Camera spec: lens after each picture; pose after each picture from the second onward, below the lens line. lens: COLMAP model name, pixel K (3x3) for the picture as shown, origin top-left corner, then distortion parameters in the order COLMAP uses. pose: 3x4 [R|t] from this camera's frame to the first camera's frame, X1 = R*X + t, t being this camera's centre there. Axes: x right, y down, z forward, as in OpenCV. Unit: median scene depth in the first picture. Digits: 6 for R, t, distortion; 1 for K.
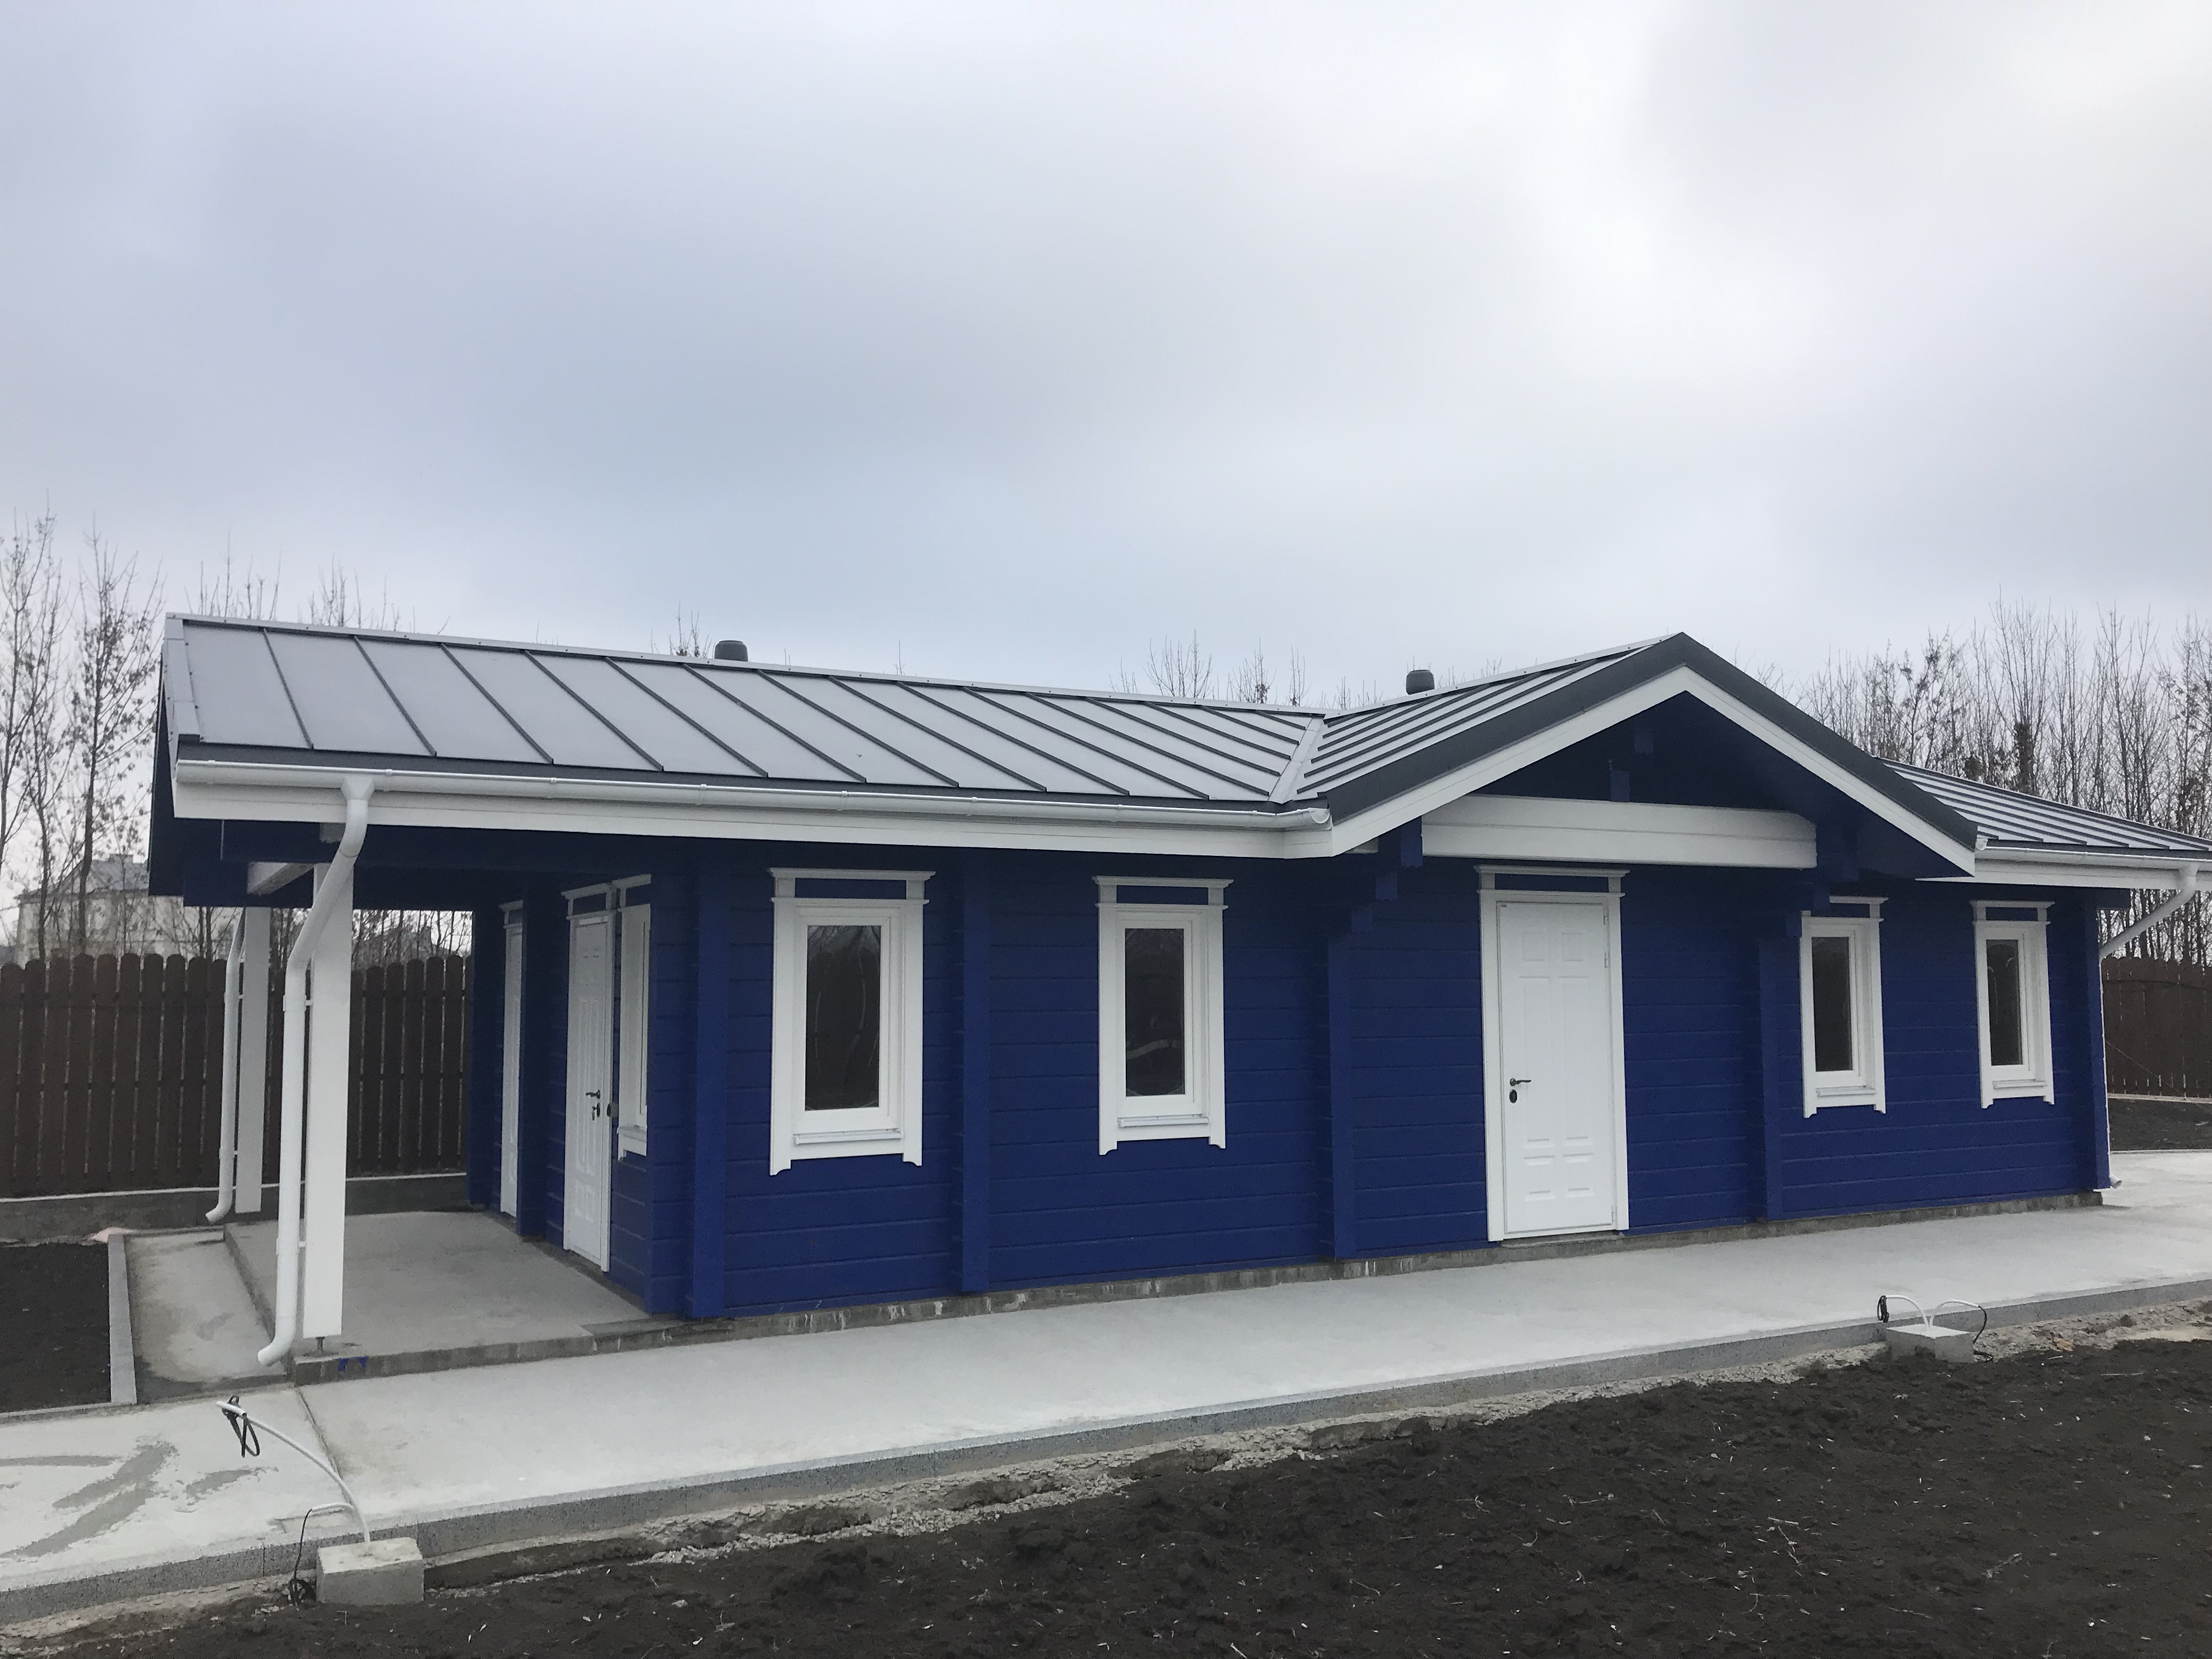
lens RADIAL K [[1831.8, 0, 1106.4], [0, 1831.8, 828.3], [0, 0, 1]] dist [0.035836, -0.051084]
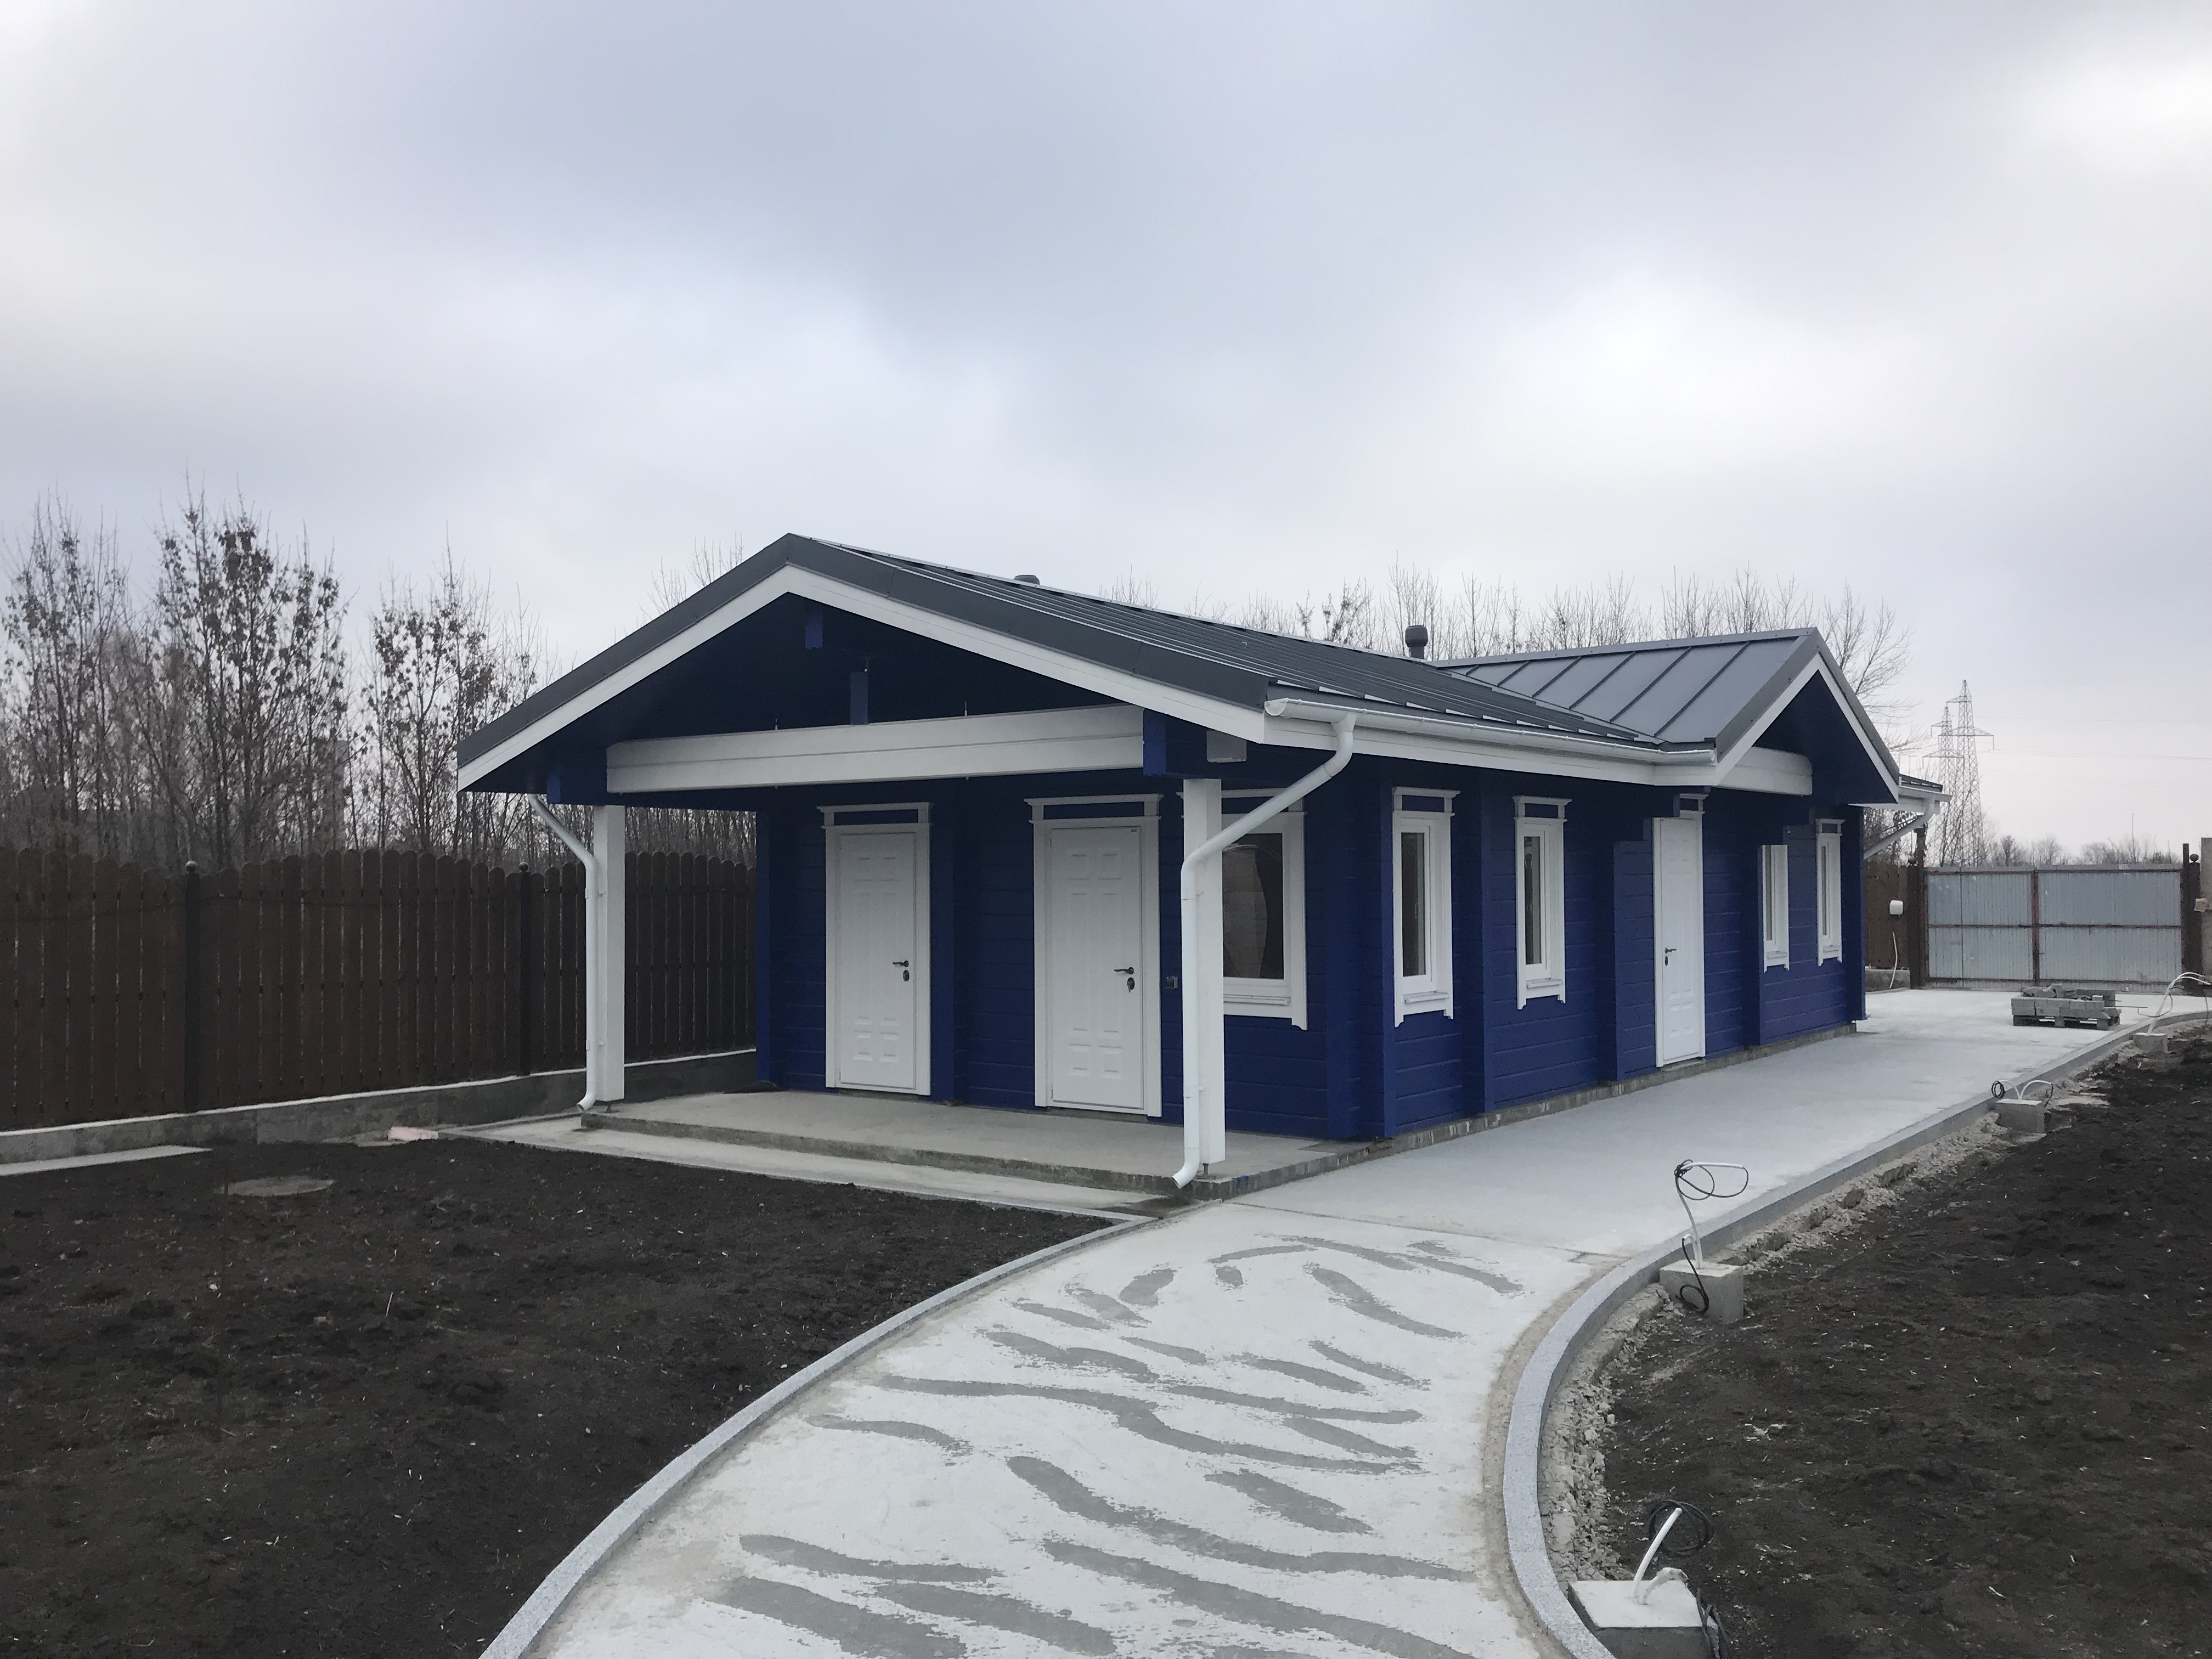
lens RADIAL K [[1831.8, 0, 1103.8], [0, 1831.8, 834.3], [0, 0, 1]] dist [0.035836, -0.051084]
pose [[0.908829, 0.008169, 0.417088, -0.698991], [-0.032893, 0.998099, 0.052126, -0.003803], [-0.415869, -0.061093, 0.907370, -0.047970]]
